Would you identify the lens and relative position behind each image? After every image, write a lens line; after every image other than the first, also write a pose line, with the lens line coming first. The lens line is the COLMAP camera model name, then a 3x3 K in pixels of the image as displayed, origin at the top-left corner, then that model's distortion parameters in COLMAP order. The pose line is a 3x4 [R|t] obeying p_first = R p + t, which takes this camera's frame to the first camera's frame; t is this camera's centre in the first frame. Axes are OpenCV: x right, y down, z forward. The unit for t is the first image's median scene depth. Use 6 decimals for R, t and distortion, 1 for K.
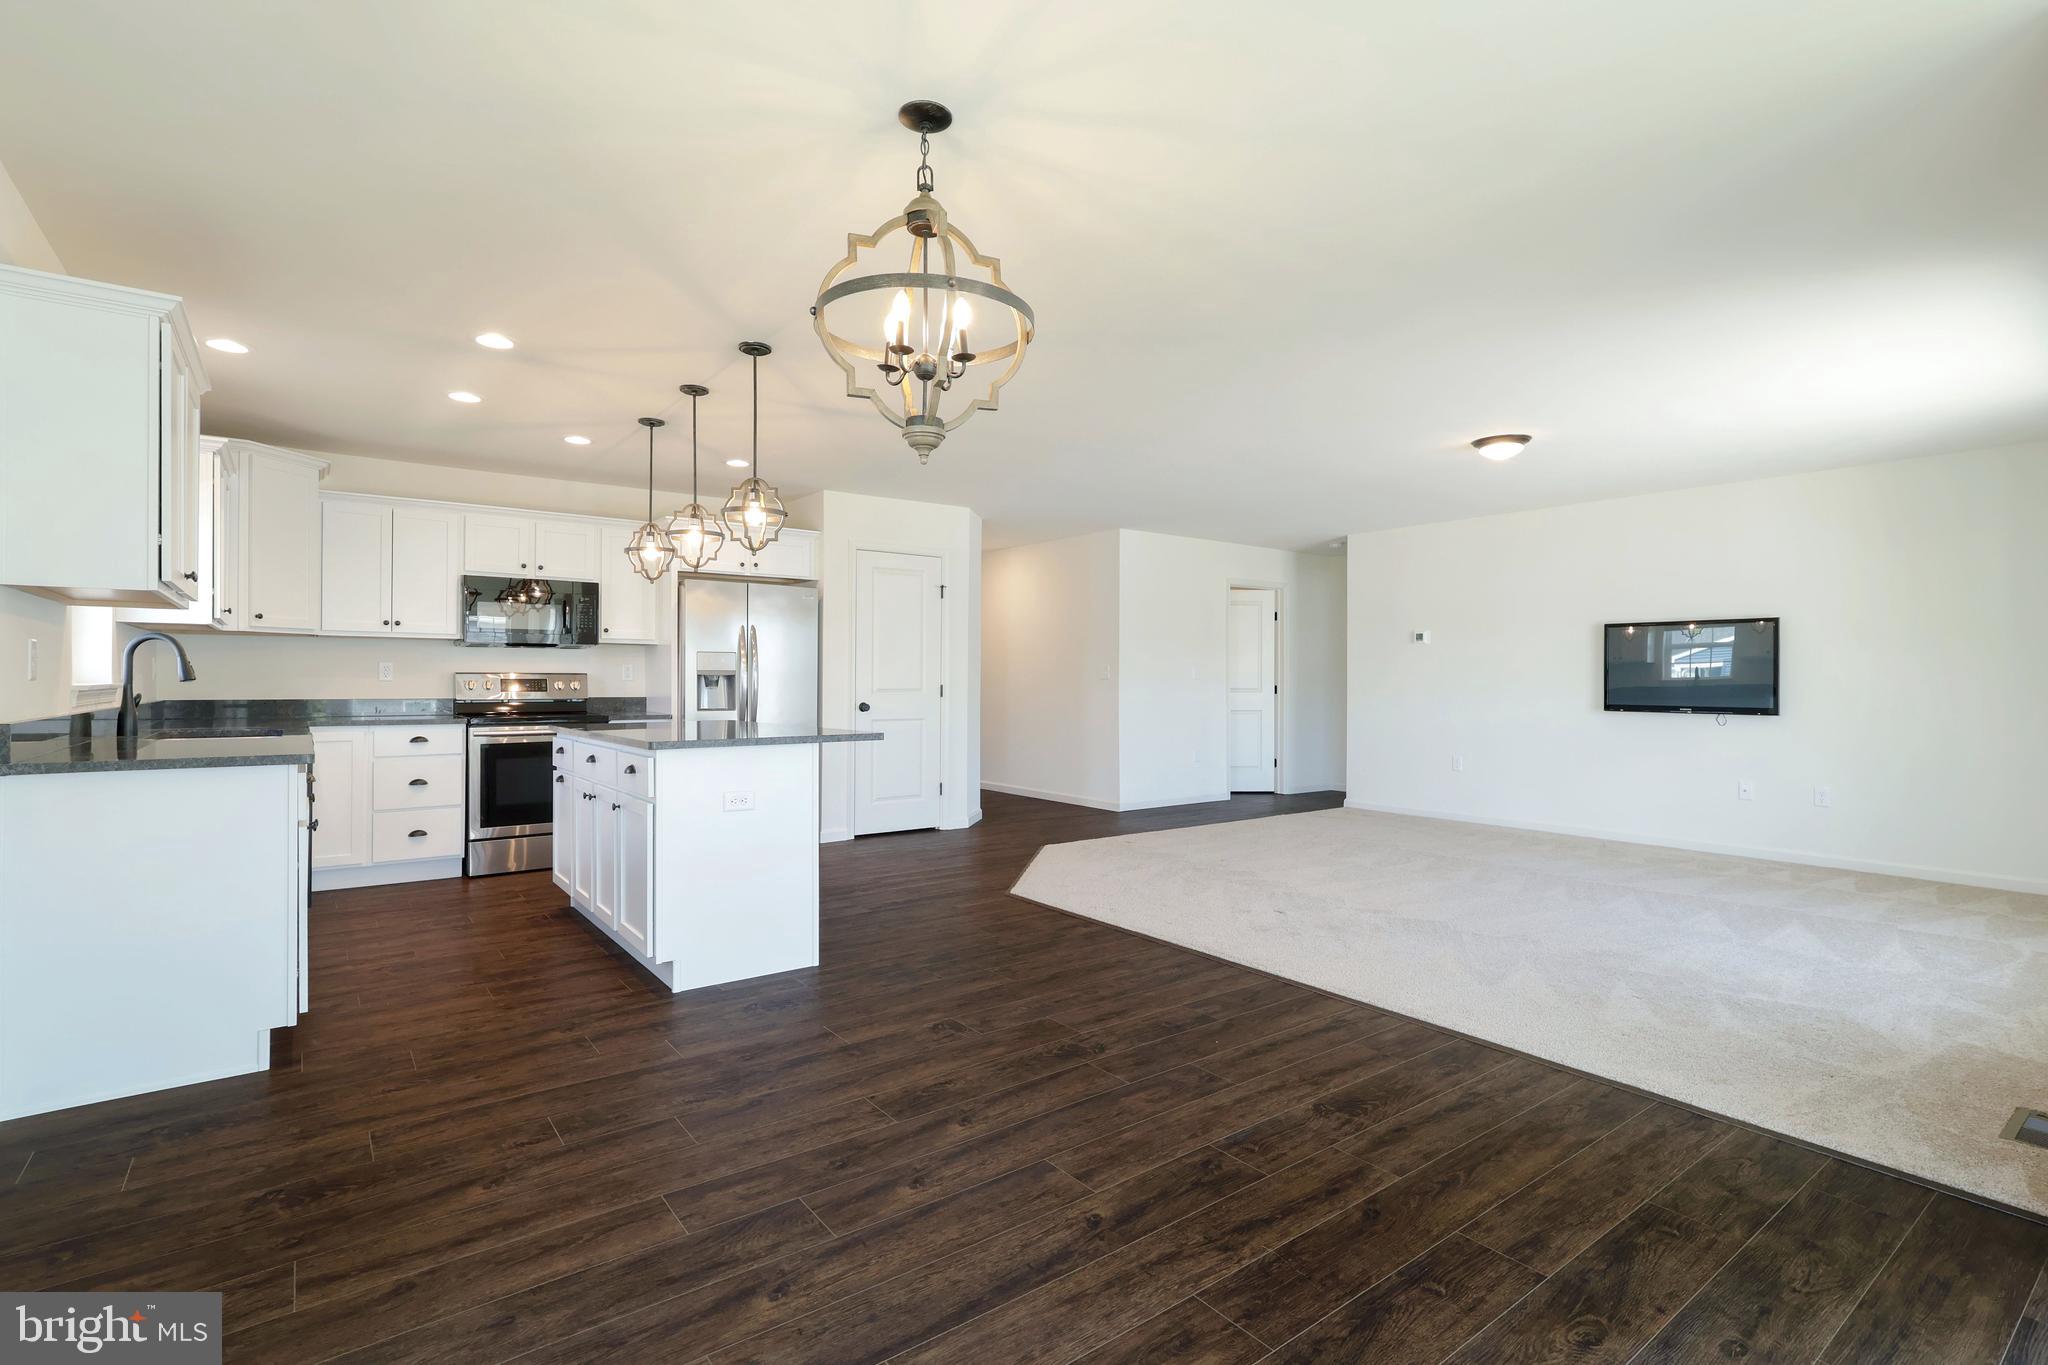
lens RADIAL K [[966.2, 0, 1020.6], [0, 966.2, 676.1], [0, 0, 1]] dist [0.000392, 0.000858]
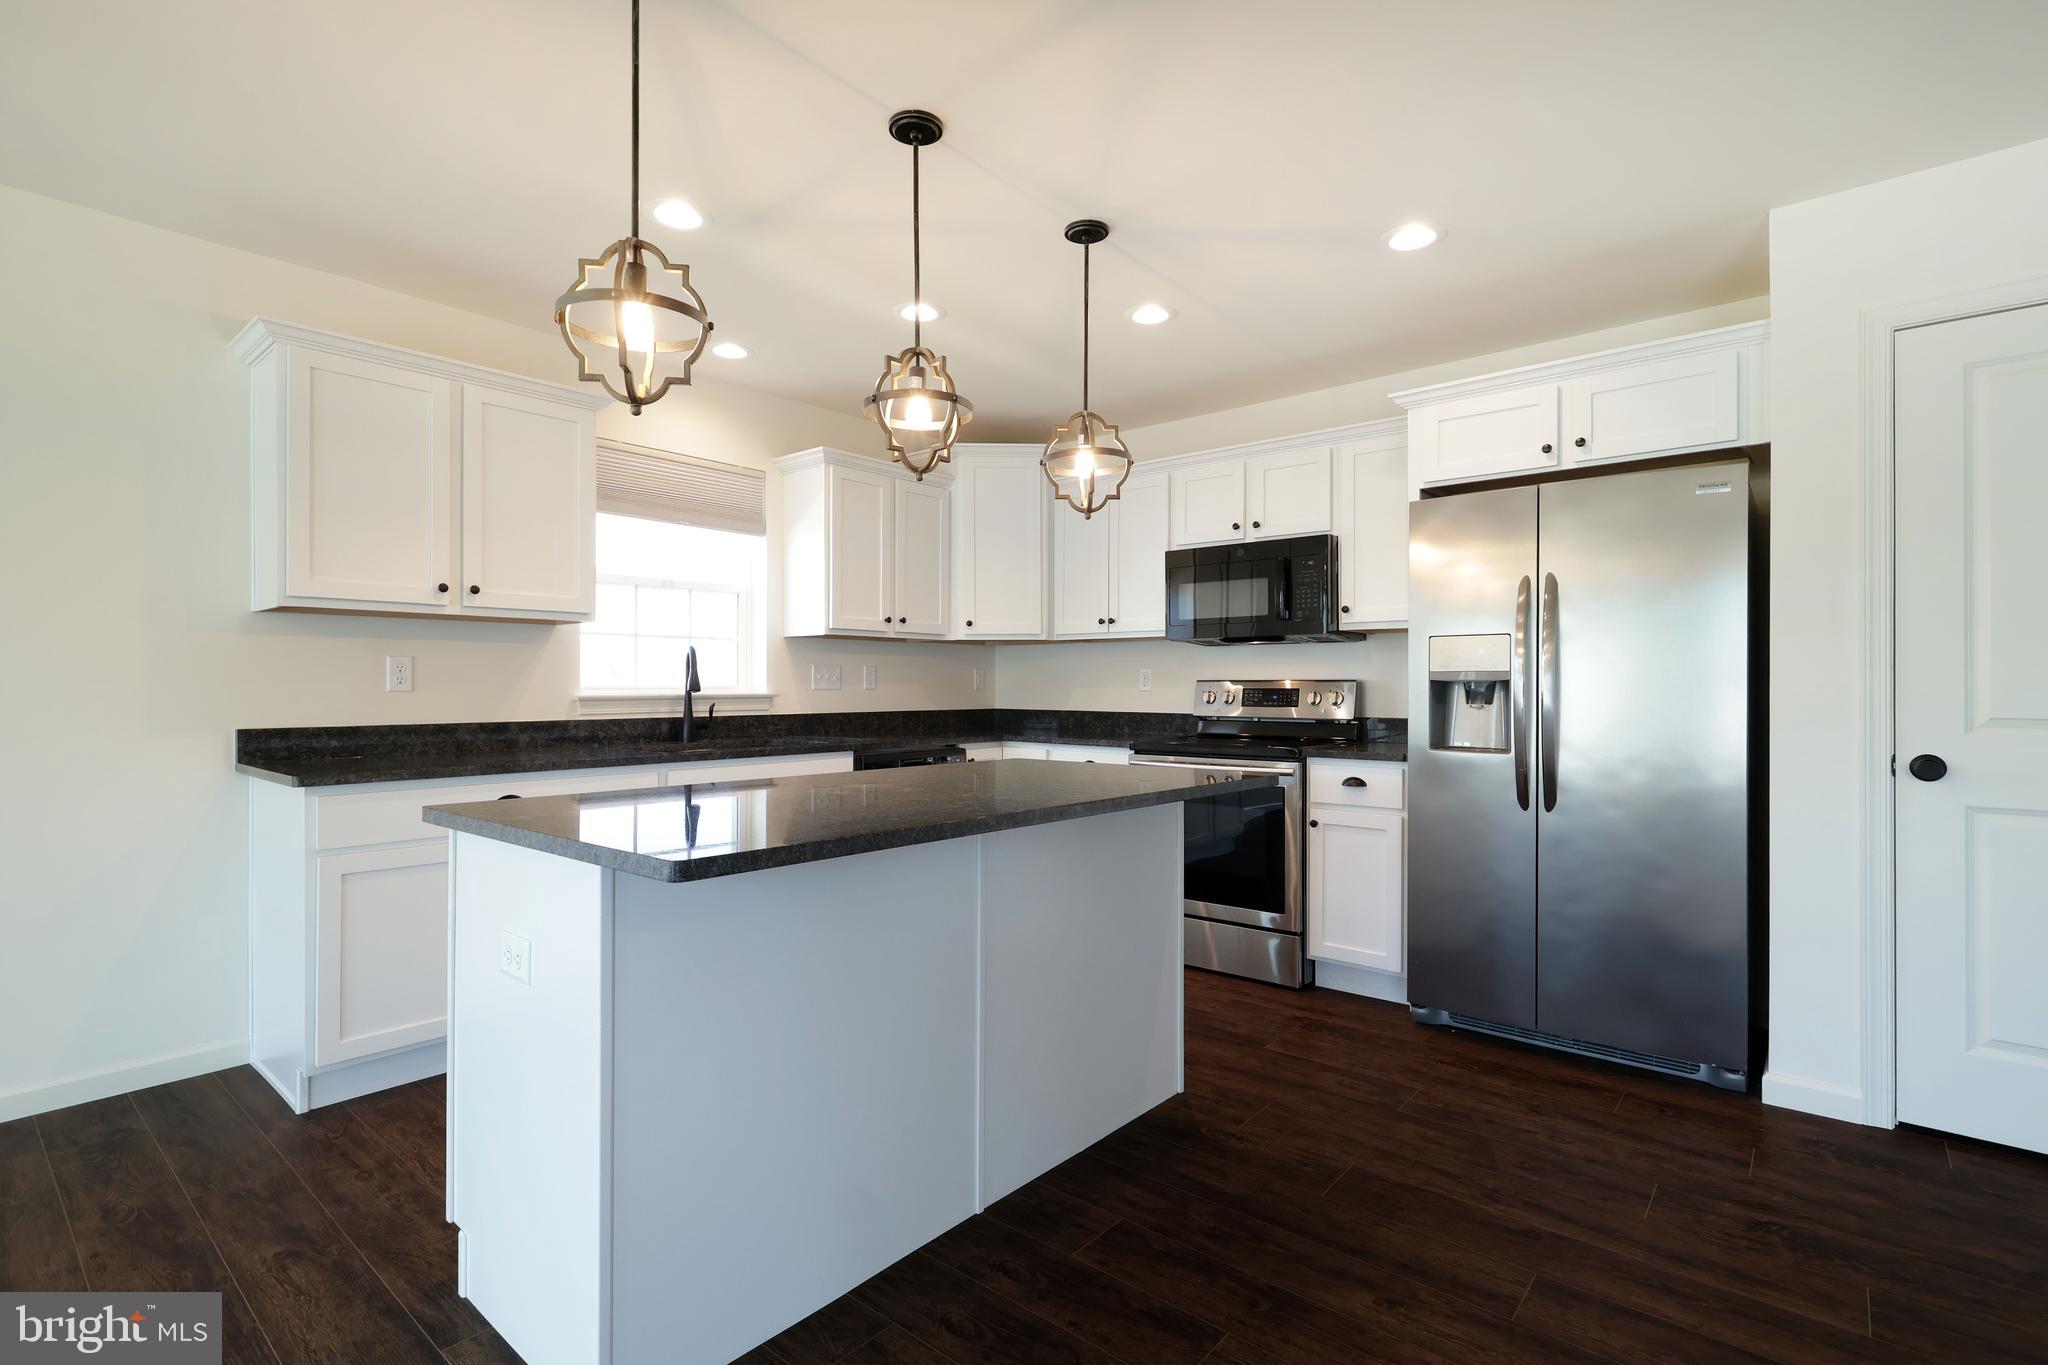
lens RADIAL K [[966.2, 0, 1014.2], [0, 966.2, 677.7], [0, 0, 1]] dist [0.000392, 0.000858]
pose [[0.217505, -0.010318, -0.976005, 0.129266], [0.004486, 0.999944, -0.009572, 0.000890], [0.976049, -0.002296, 0.217539, 0.689900]]
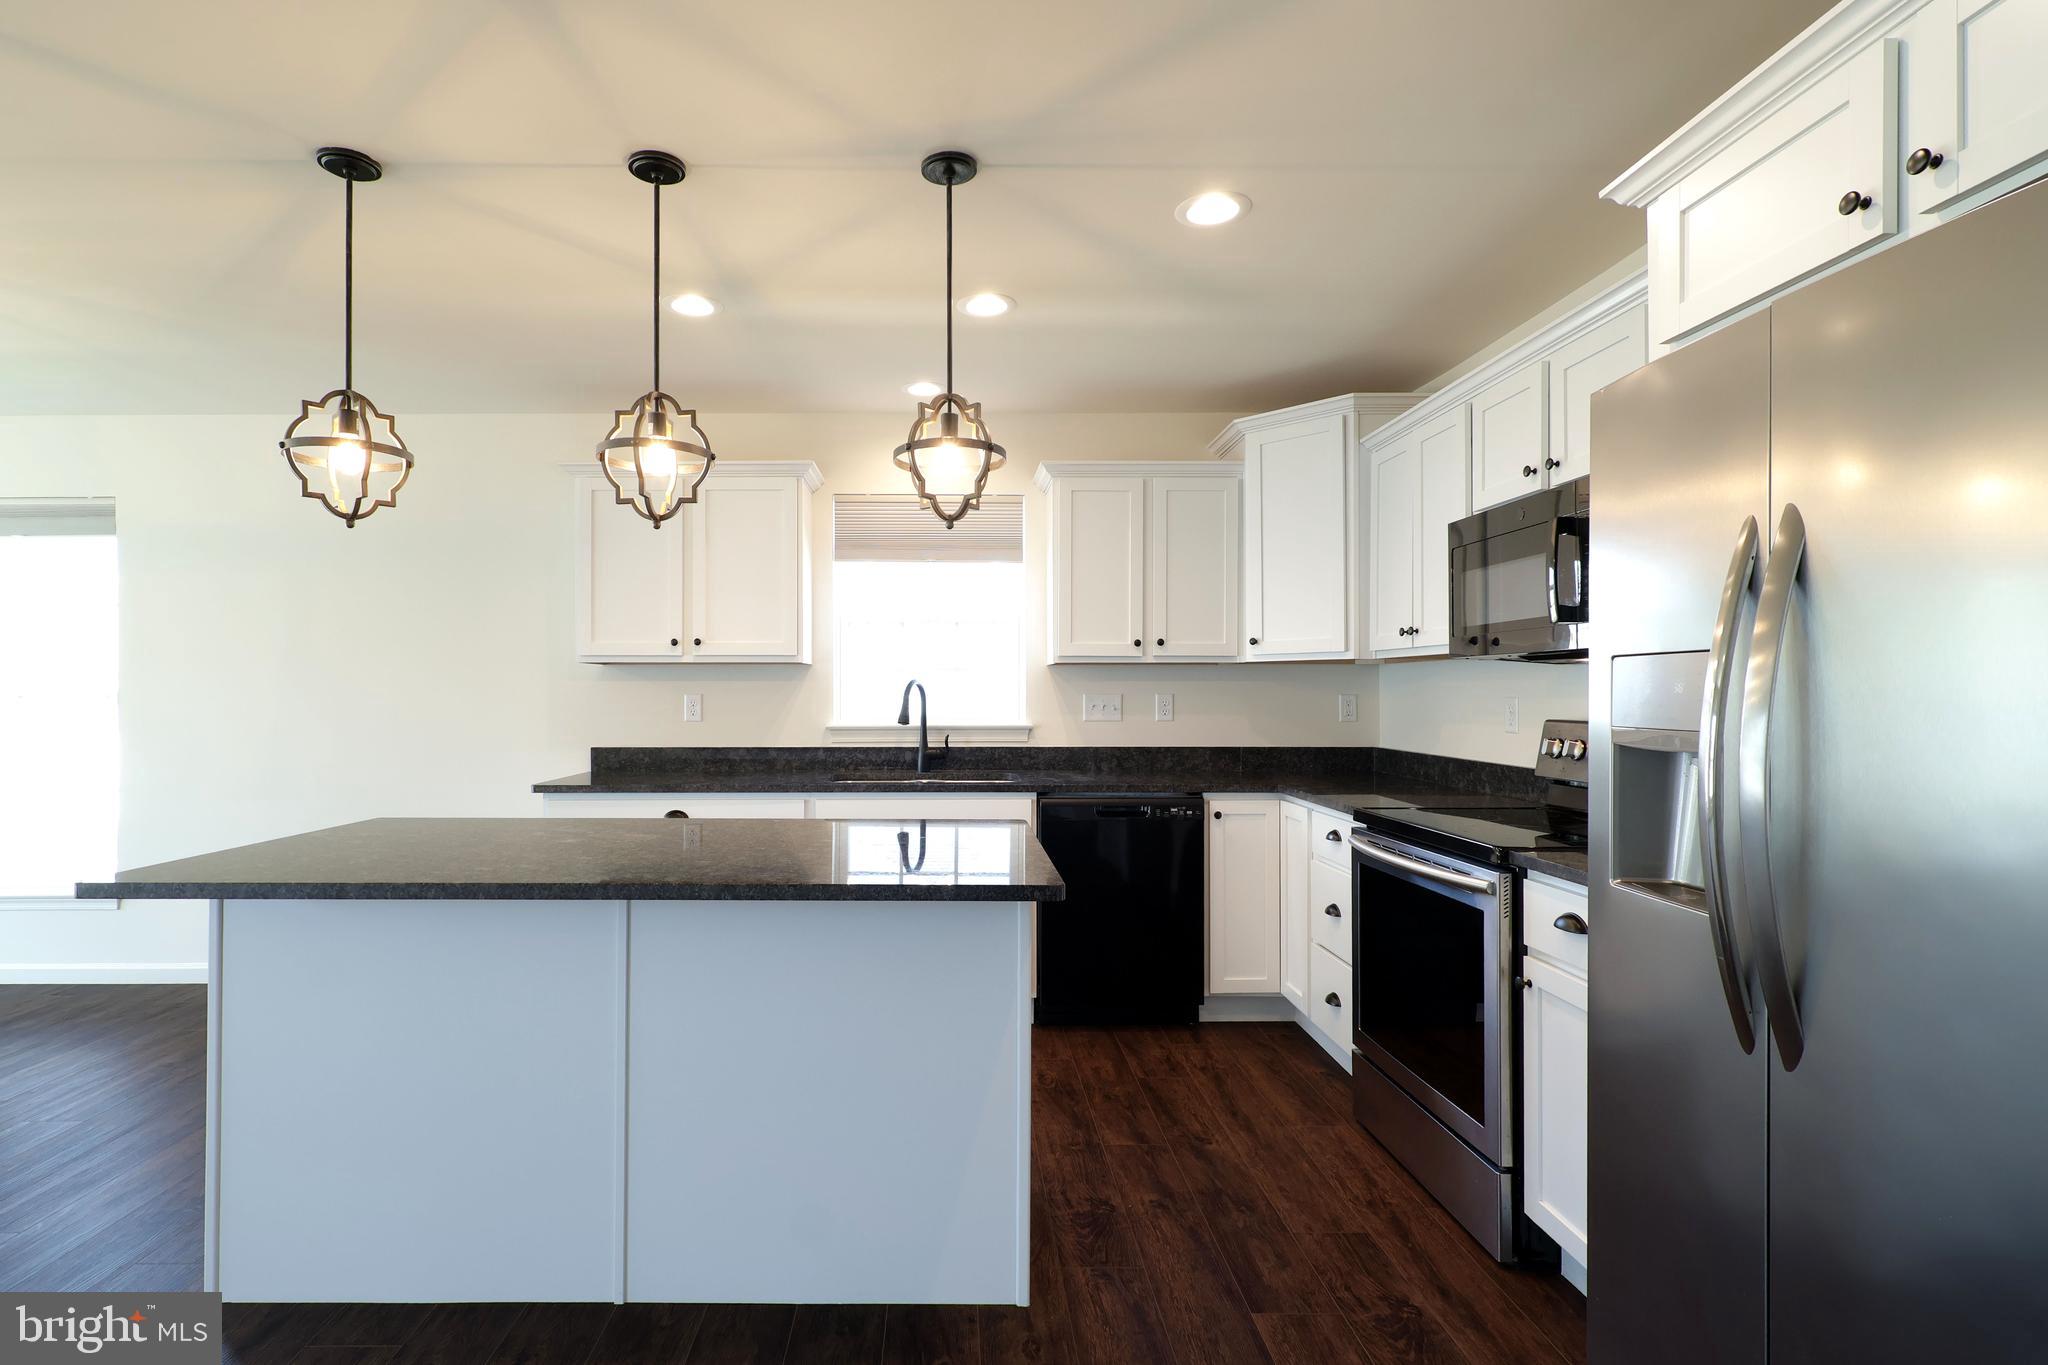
lens RADIAL K [[966.2, 0, 952.7], [0, 966.2, 681.6], [0, 0, 1]] dist [0.000392, 0.000858]
pose [[-0.596143, -0.011858, -0.802790, -0.021920], [0.002448, 0.999859, -0.016587, -0.015011], [0.802874, -0.011853, -0.596031, 1.045984]]
